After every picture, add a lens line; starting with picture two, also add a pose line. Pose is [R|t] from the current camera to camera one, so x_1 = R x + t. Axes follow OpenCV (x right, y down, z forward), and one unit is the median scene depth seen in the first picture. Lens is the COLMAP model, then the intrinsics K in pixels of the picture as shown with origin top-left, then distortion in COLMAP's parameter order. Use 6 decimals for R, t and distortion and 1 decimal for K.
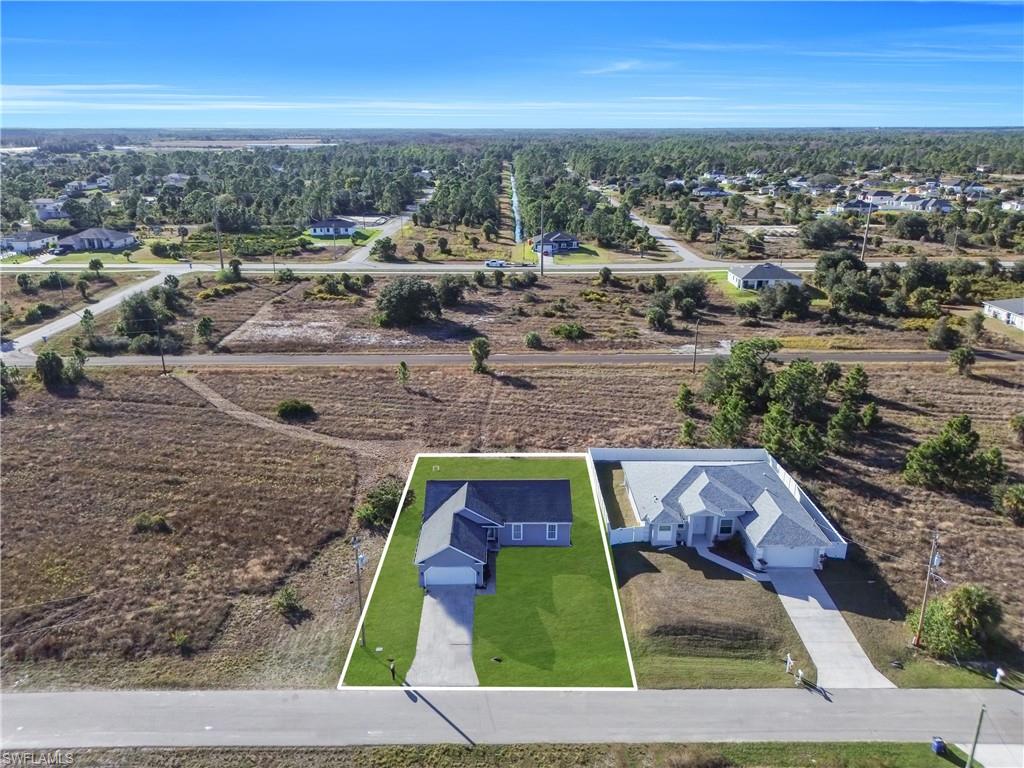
lens RADIAL K [[719.1, 0, 512.0], [0, 719.1, 384.0], [0, 0, 1]] dist [0.068425, -0.080062]
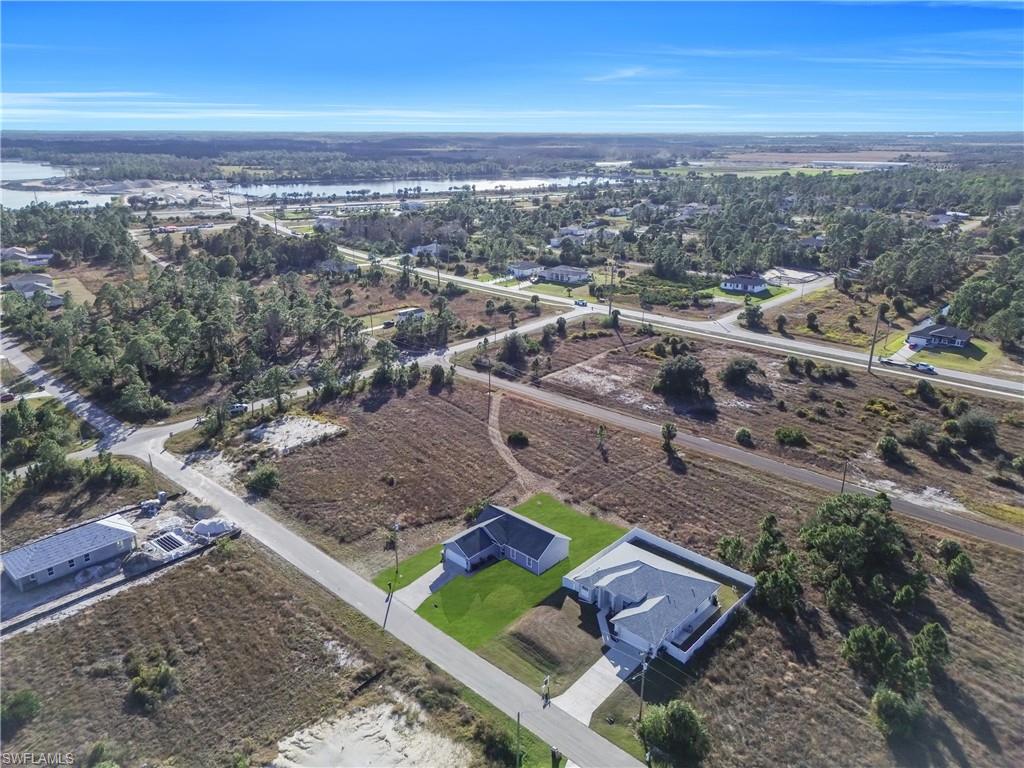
lens RADIAL K [[719.1, 0, 512.0], [0, 719.1, 384.0], [0, 0, 1]] dist [0.068425, -0.080062]
pose [[0.733628, 0.226959, -0.640531, 0.712940], [-0.229458, 0.969953, 0.080875, -0.219098], [0.639640, 0.087643, 0.763662, -0.202079]]
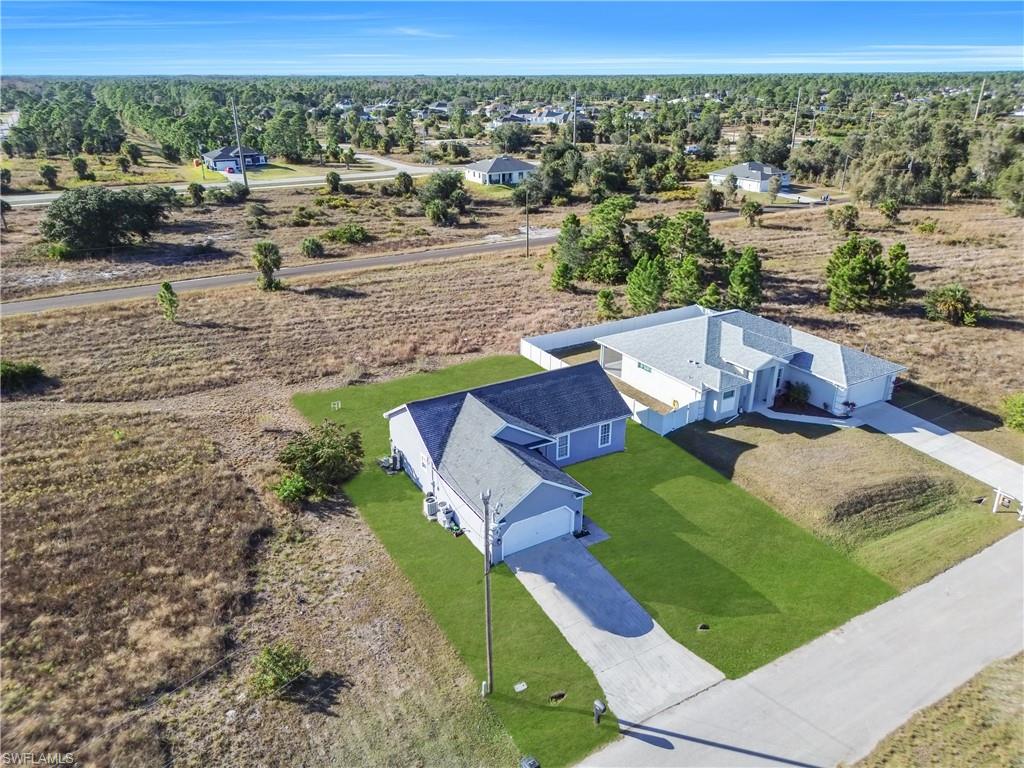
lens RADIAL K [[719.1, 0, 512.0], [0, 719.1, 384.0], [0, 0, 1]] dist [0.068425, -0.080062]
pose [[0.868118, -0.197420, 0.455408, -0.241398], [0.168958, 0.980241, 0.102861, 0.054042], [-0.466716, -0.012351, 0.884321, 0.325758]]
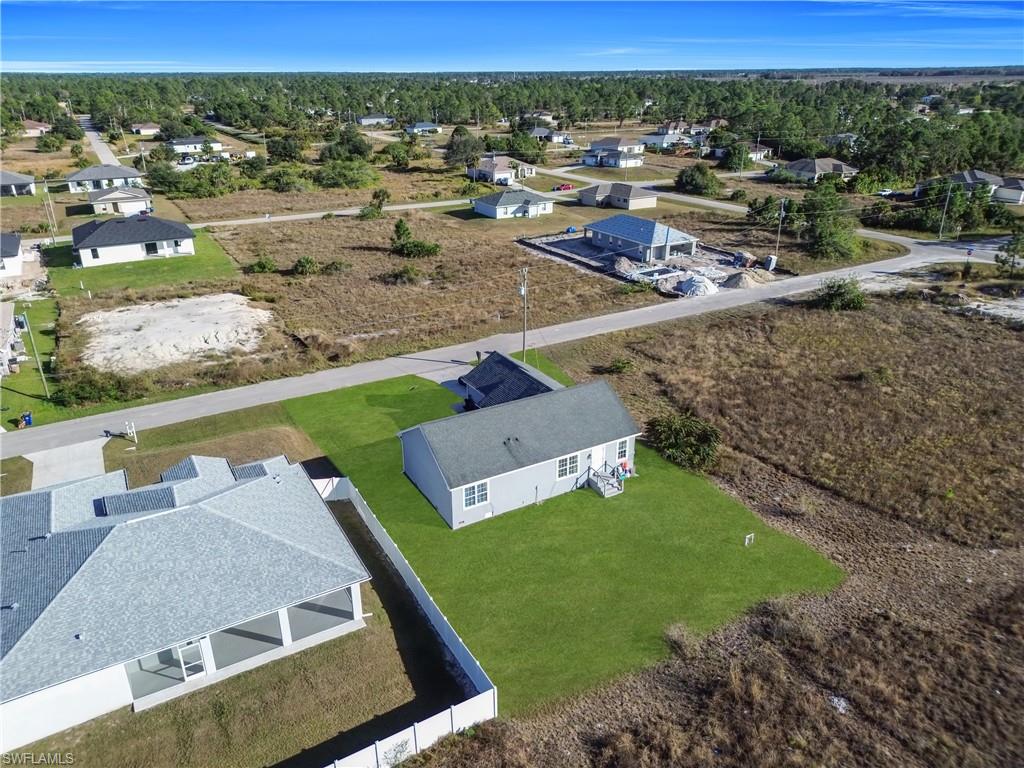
lens RADIAL K [[719.1, 0, 512.0], [0, 719.1, 384.0], [0, 0, 1]] dist [0.068425, -0.080062]
pose [[-0.867624, 0.200268, -0.455105, 0.219575], [-0.162439, 0.750910, 0.640115, -0.231480], [0.469938, 0.629306, -0.618976, 1.077650]]
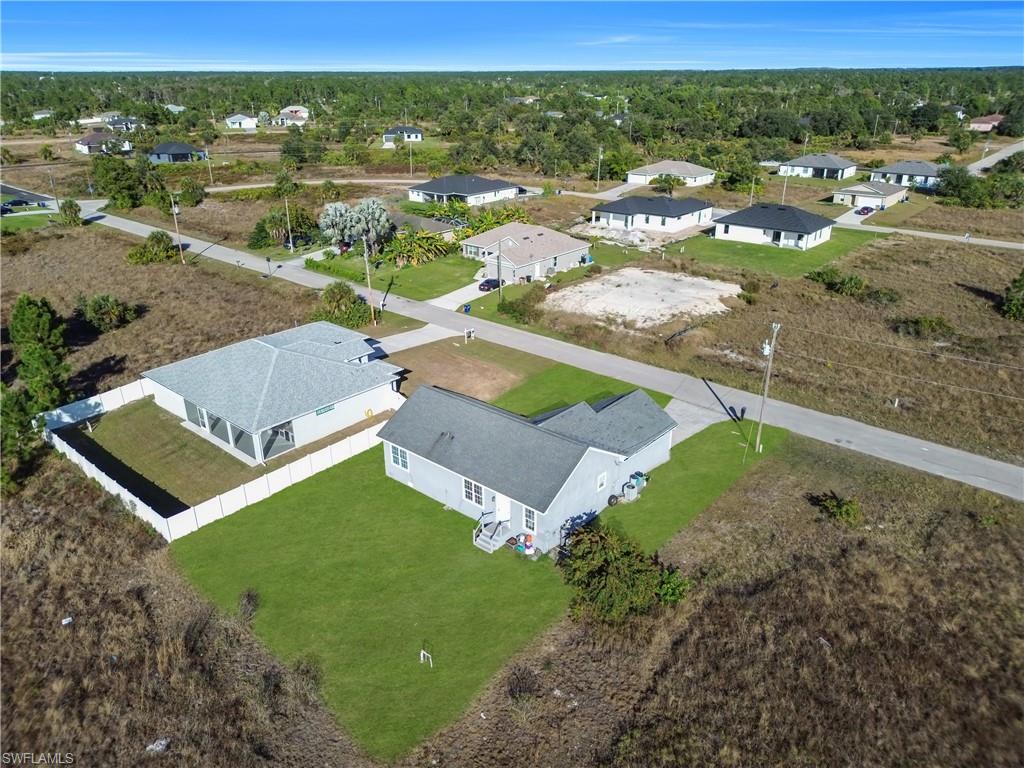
lens RADIAL K [[719.1, 0, 512.0], [0, 719.1, 384.0], [0, 0, 1]] dist [0.068425, -0.080062]
pose [[-0.751964, -0.258315, 0.606484, -0.315153], [0.225181, 0.764027, 0.604613, -0.206017], [-0.619551, 0.591216, -0.516353, 1.006634]]
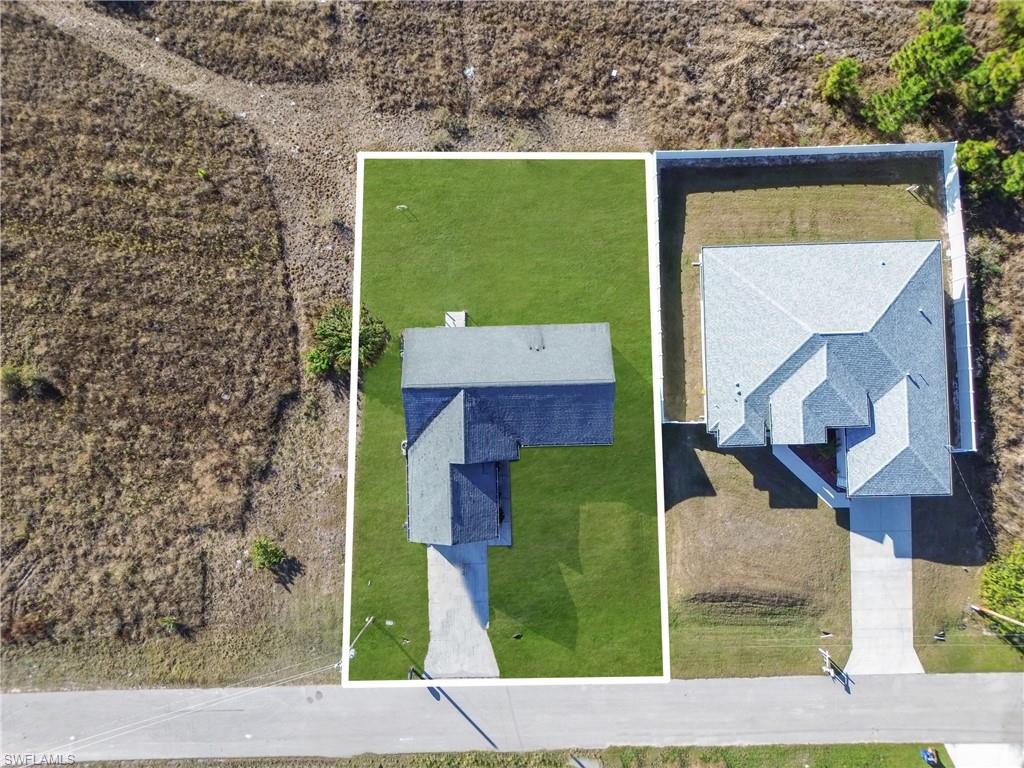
lens RADIAL K [[719.1, 0, 512.0], [0, 719.1, 384.0], [0, 0, 1]] dist [0.068425, -0.080062]
pose [[0.999787, -0.018636, -0.008907, -0.007361], [0.015111, 0.365975, 0.930502, -0.376101], [-0.014081, -0.930438, 0.366178, 0.582585]]
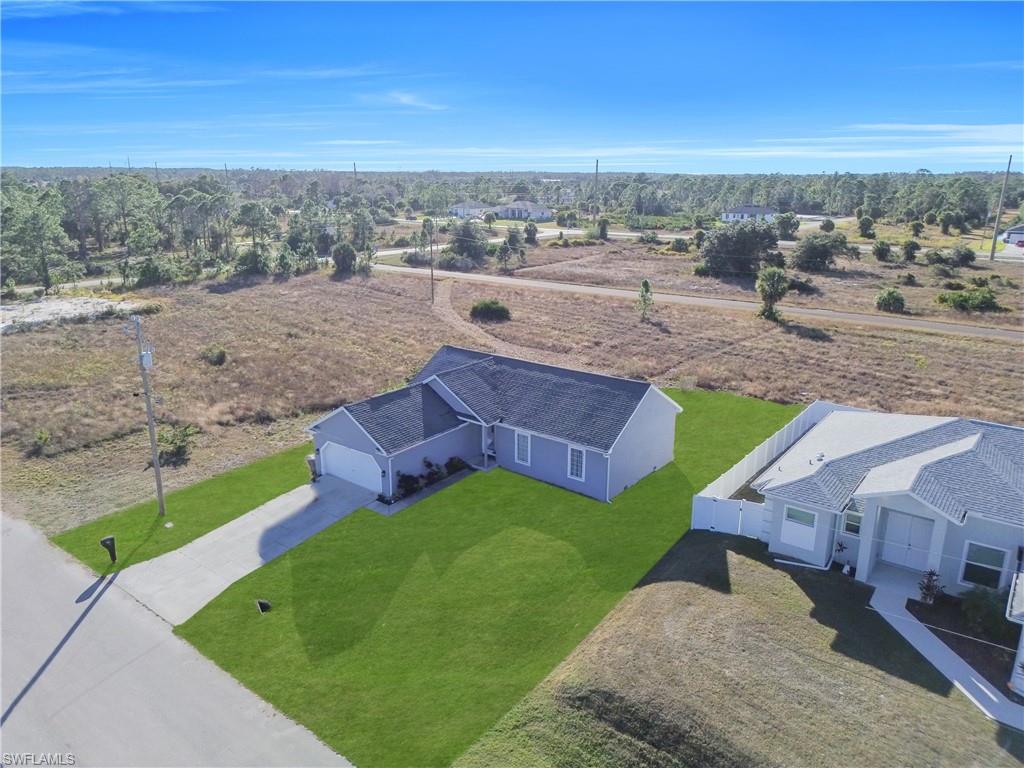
lens RADIAL K [[719.1, 0, 512.0], [0, 719.1, 384.0], [0, 0, 1]] dist [0.068425, -0.080062]
pose [[0.791418, 0.174685, -0.585783, 0.232491], [-0.209057, 0.977861, 0.009160, 0.114970], [0.574414, 0.115213, 0.810416, 0.408096]]
